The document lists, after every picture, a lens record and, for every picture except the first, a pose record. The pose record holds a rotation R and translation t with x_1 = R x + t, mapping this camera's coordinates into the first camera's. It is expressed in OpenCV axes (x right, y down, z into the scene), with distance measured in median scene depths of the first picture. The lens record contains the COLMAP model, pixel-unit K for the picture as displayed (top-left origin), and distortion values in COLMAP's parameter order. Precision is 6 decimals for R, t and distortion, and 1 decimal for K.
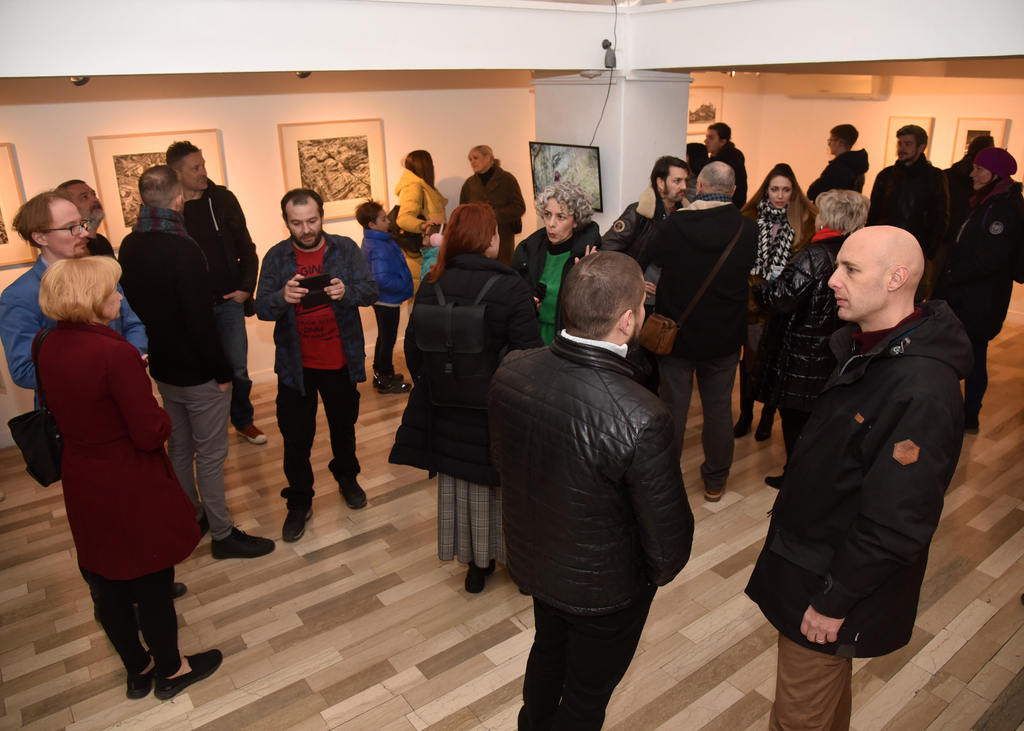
lens RADIAL K [[726.4, 0, 512.0], [0, 726.4, 365.5], [0, 0, 1]] dist [-0.059035, -0.000158]
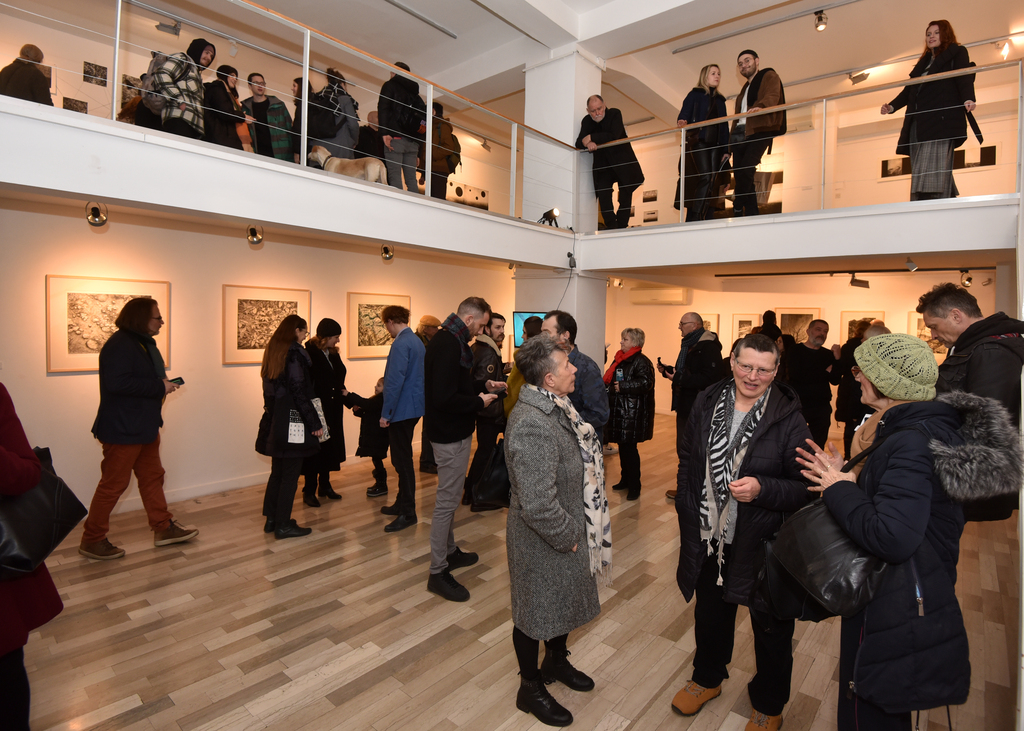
lens RADIAL K [[519.0, 0, 532.7], [0, 519.0, 359.7], [0, 0, 1]] dist [-0.001036, -0.018902]
pose [[0.969361, 0.029040, 0.243918, -0.233457], [0.041843, 0.958953, -0.280460, 0.134682], [-0.242050, 0.282073, 0.928357, -0.072128]]
